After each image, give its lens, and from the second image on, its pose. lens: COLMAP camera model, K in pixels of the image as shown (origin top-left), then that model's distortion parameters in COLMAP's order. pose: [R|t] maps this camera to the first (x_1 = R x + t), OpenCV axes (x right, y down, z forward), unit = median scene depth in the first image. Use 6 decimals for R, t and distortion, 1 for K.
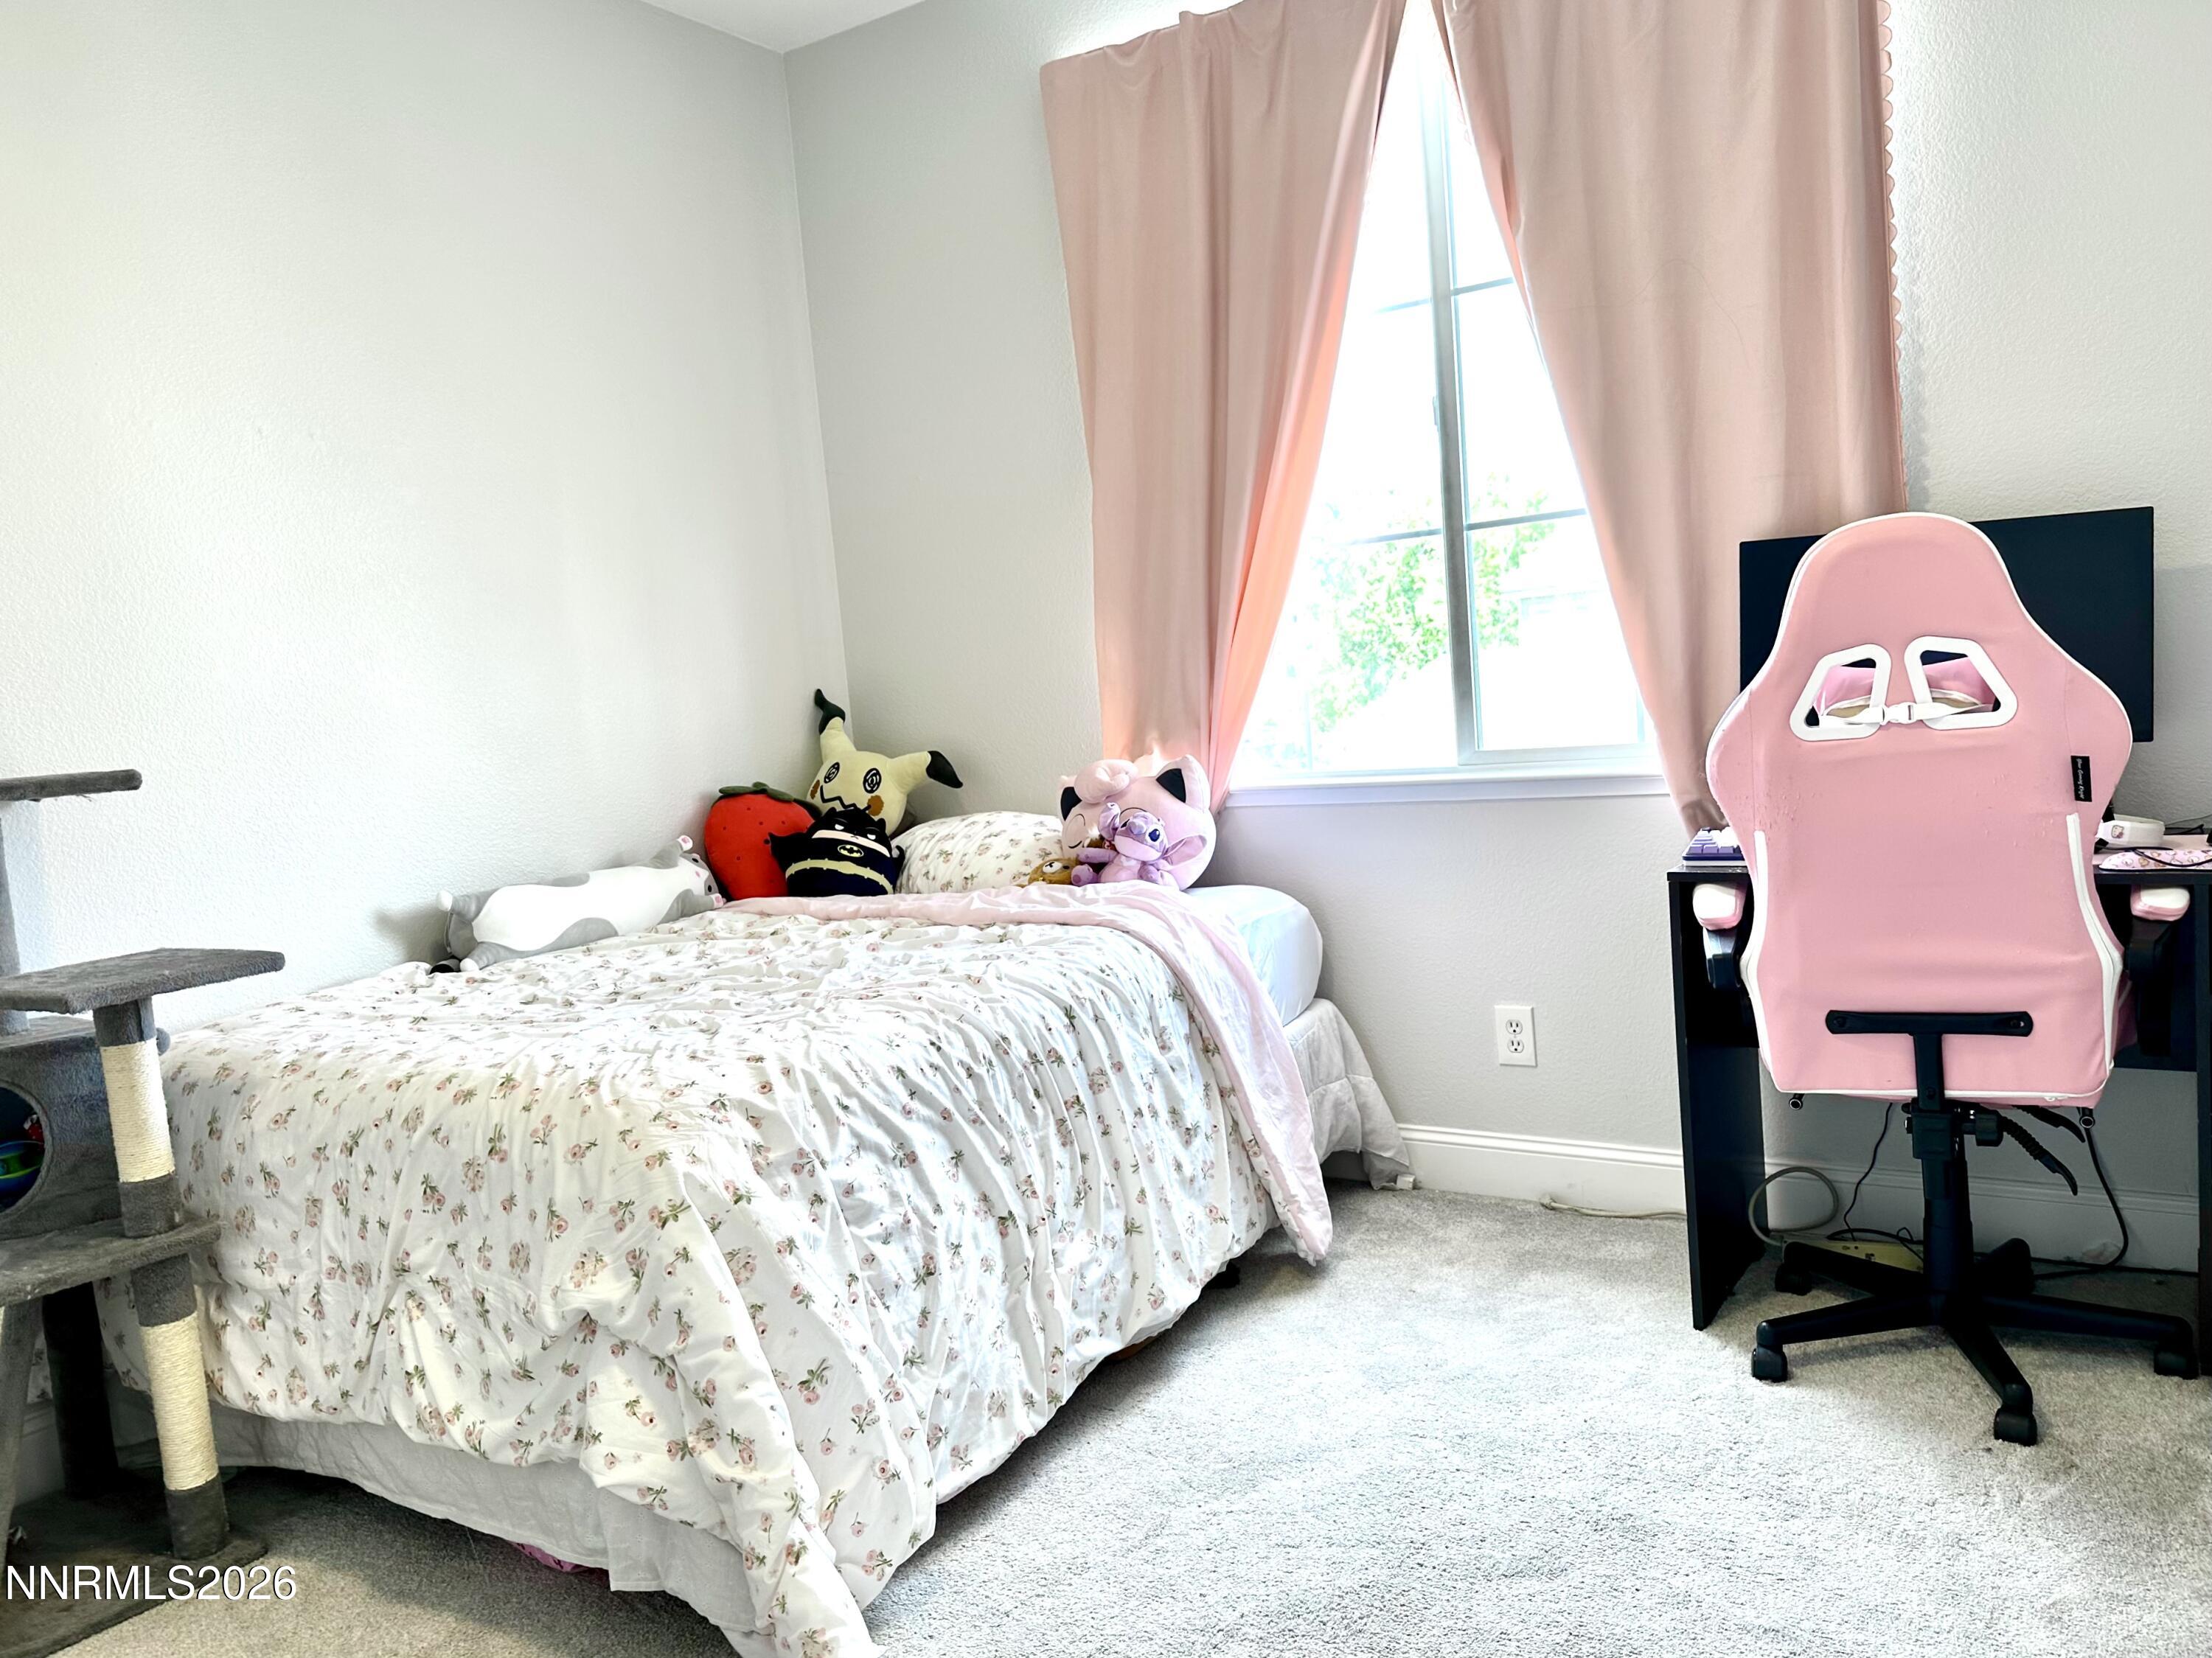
lens RADIAL K [[1668.1, 0, 1106.2], [0, 1668.1, 828.1], [0, 0, 1]] dist [0.078315, -0.086157]
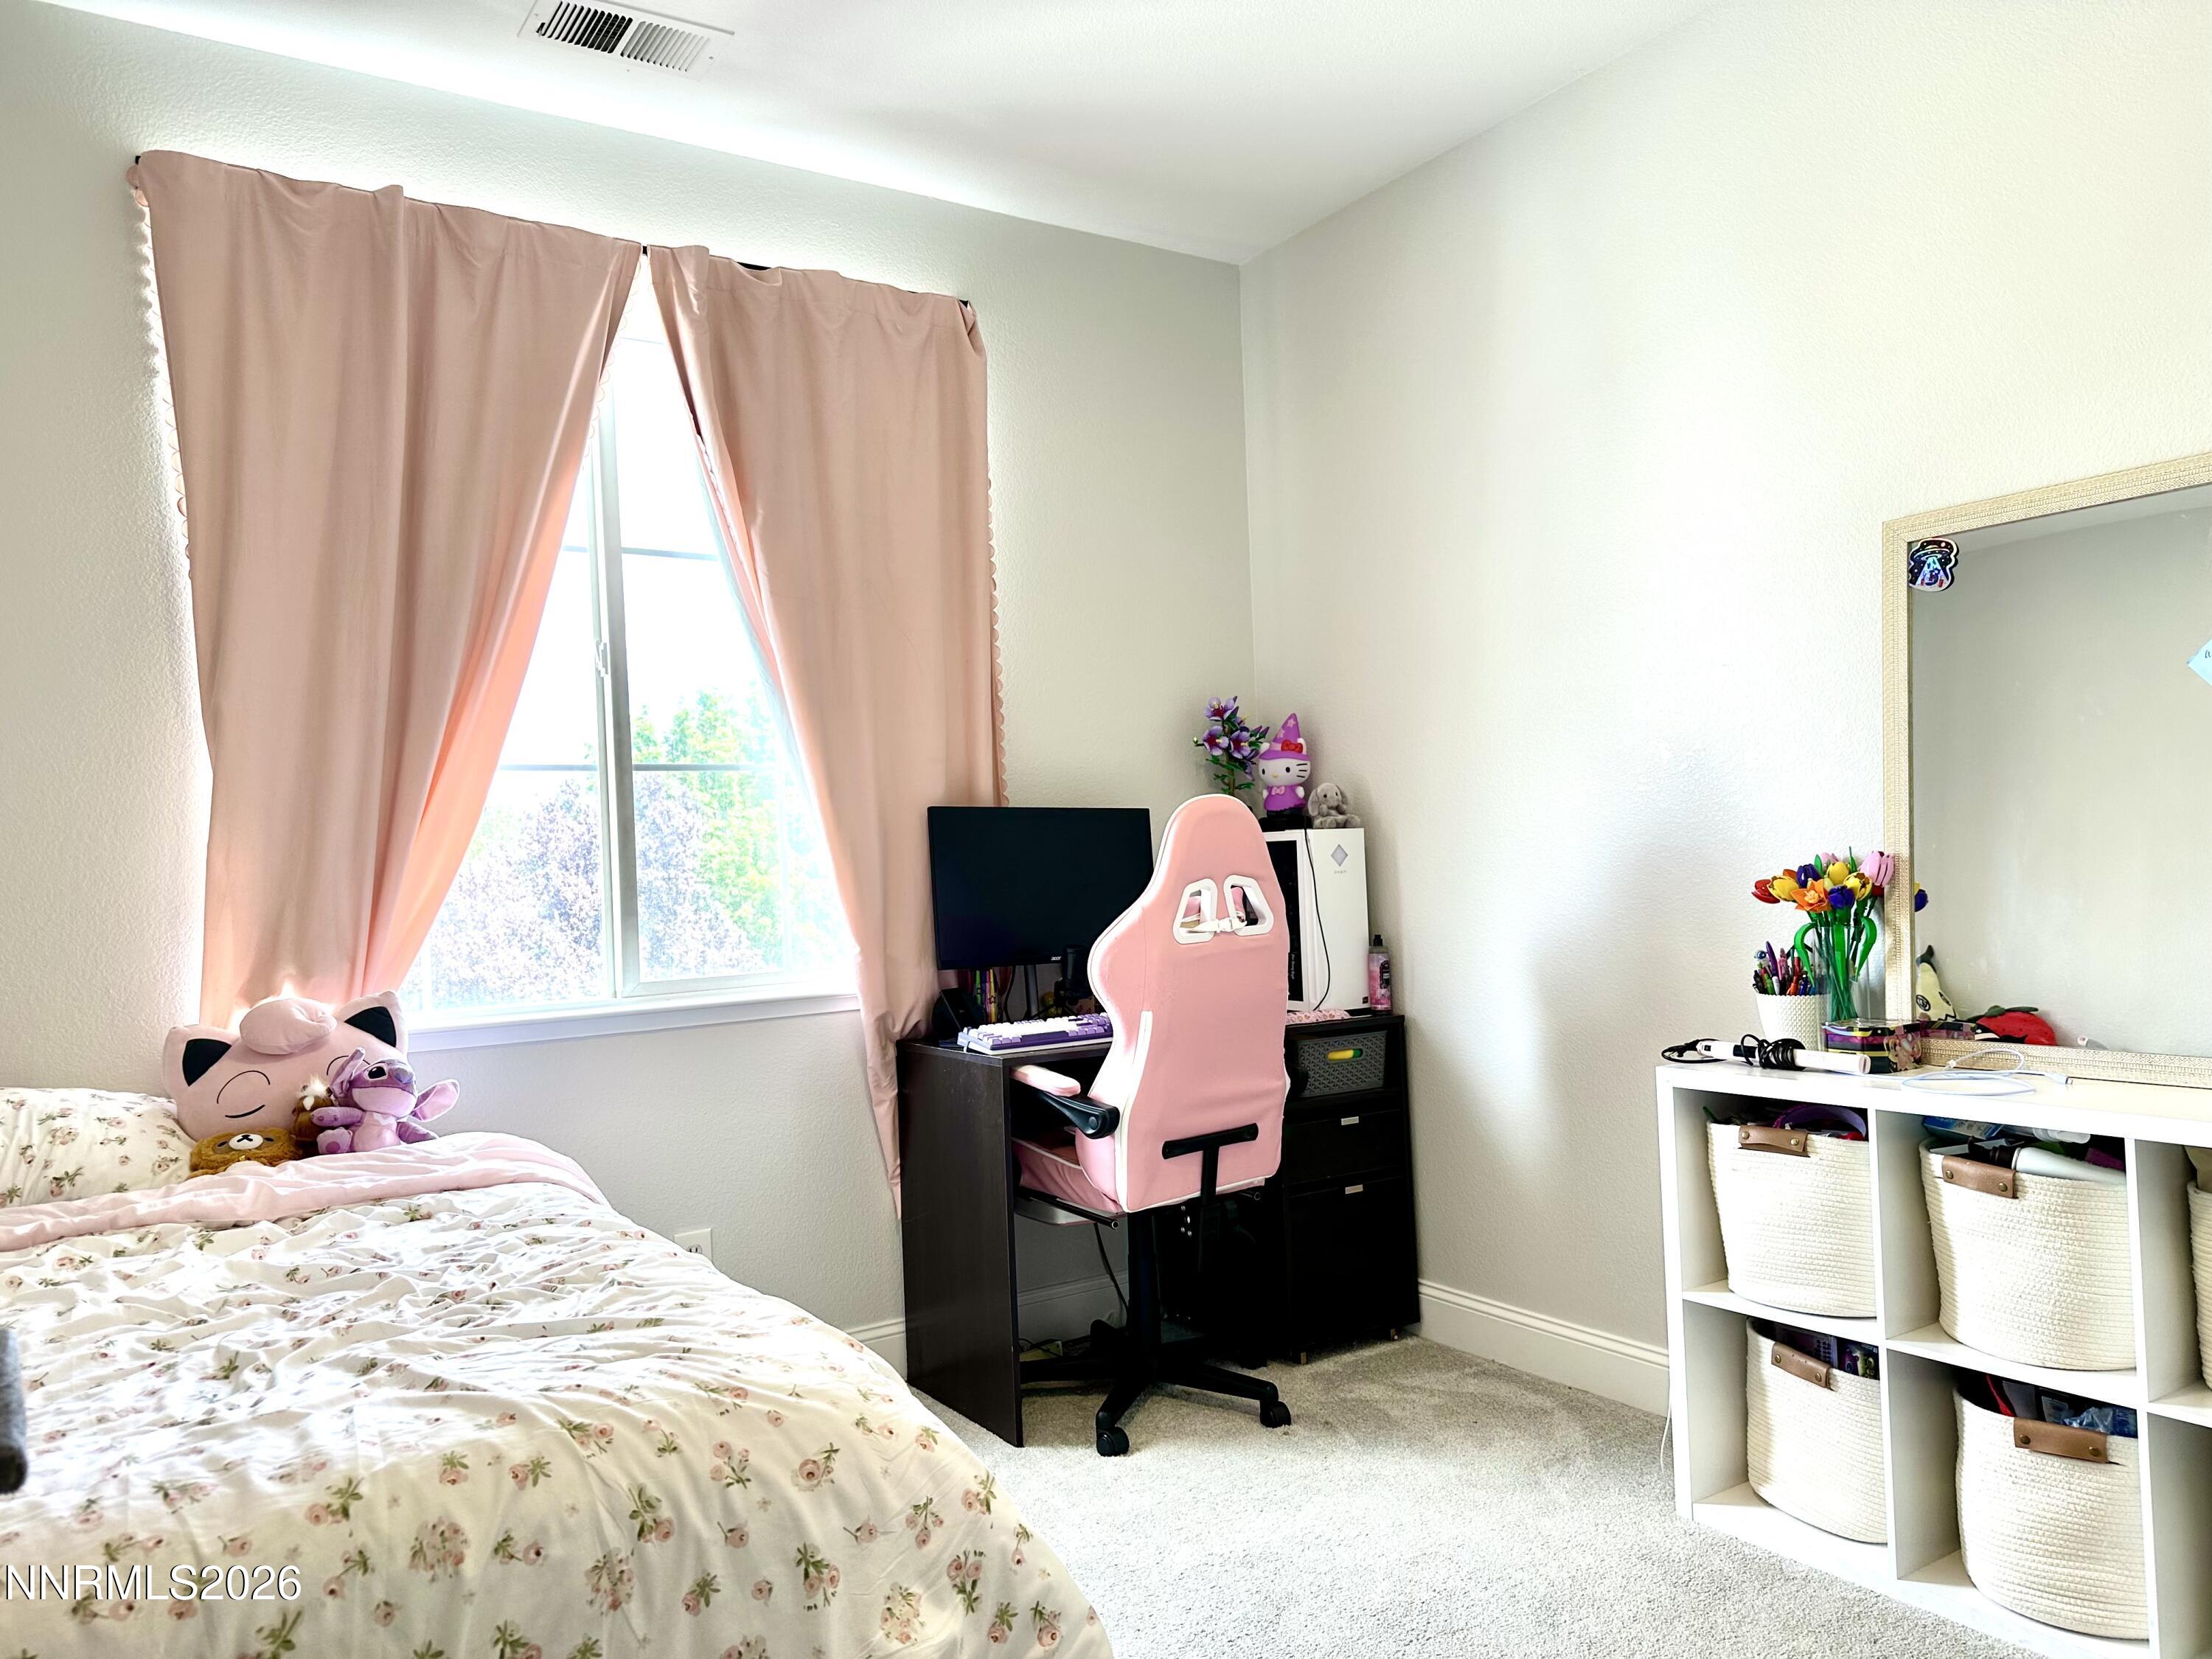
lens RADIAL K [[1536.5, 0, 1108.4], [0, 1536.5, 835.6], [0, 0, 1]] dist [0.128972, -0.181305]
pose [[0.433390, 0.076357, 0.897966, -0.763774], [0.090585, 0.987667, -0.127704, 0.018408], [-0.896642, 0.136687, 0.421128, 0.491195]]
